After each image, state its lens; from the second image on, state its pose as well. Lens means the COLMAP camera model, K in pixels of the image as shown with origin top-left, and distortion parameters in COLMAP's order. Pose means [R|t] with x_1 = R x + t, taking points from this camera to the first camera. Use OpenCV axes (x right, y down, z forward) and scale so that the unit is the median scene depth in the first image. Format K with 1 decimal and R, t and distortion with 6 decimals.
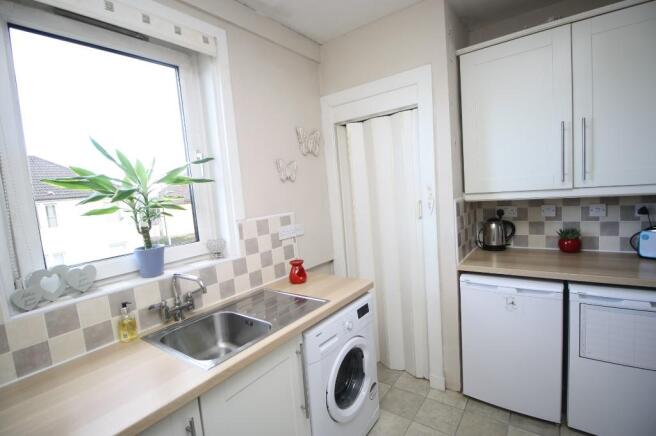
lens RADIAL K [[322.4, 0, 328.0], [0, 322.4, 218.0], [0, 0, 1]] dist [0.000523, 0.000126]
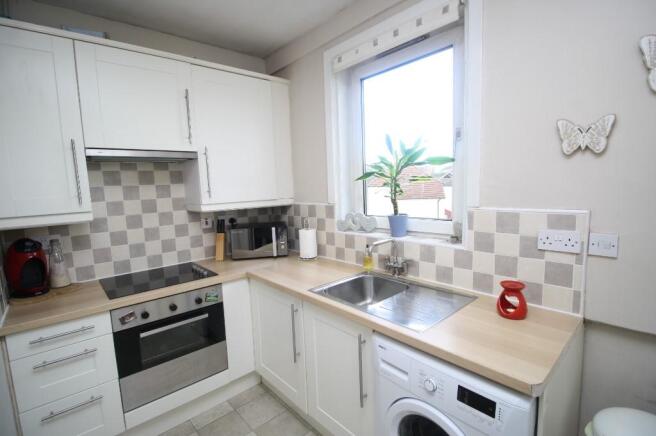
lens RADIAL K [[305.5, 0, 328.0], [0, 305.5, 218.0], [0, 0, 1]] dist [-0.001830, -0.000399]
pose [[-0.202421, 0.194046, -0.959881, 0.559086], [-0.033147, 0.978253, 0.204750, -0.113100], [0.978737, 0.073263, -0.191587, 0.757708]]
